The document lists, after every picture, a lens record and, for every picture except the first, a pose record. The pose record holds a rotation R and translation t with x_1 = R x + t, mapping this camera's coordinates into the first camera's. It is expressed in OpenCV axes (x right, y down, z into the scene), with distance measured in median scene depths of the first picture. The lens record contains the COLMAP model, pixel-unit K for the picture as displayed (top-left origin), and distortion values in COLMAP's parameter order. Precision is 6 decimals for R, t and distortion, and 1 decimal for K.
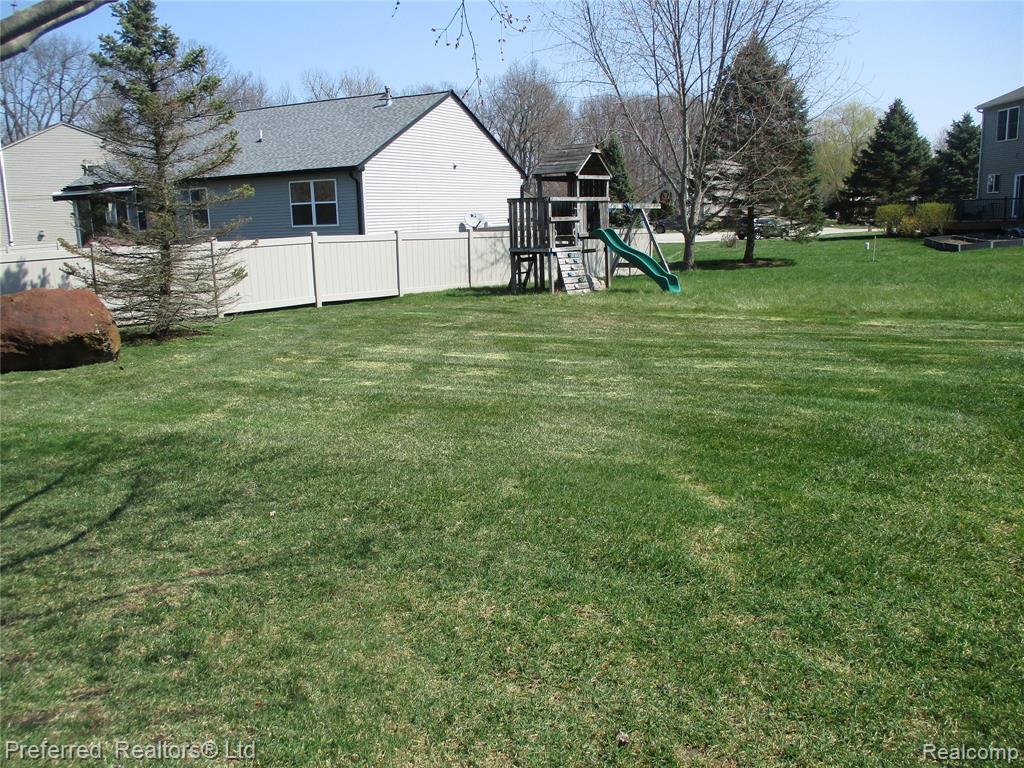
lens RADIAL K [[854.9, 0, 507.6], [0, 854.9, 387.6], [0, 0, 1]] dist [-0.050495, 0.015558]
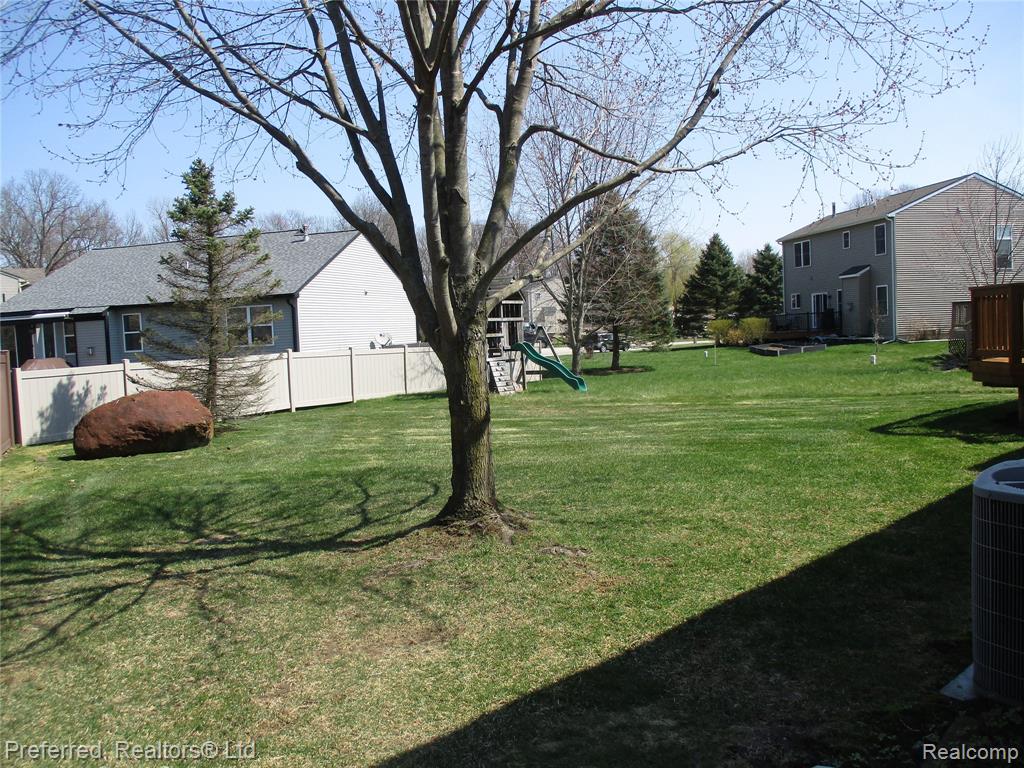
lens RADIAL K [[854.9, 0, 515.3], [0, 854.9, 382.2], [0, 0, 1]] dist [-0.050495, 0.015558]
pose [[0.978660, -0.027221, 0.203675, -0.120506], [0.056407, 0.988699, -0.138900, 0.034736], [-0.197593, 0.147424, 0.969135, -0.157120]]
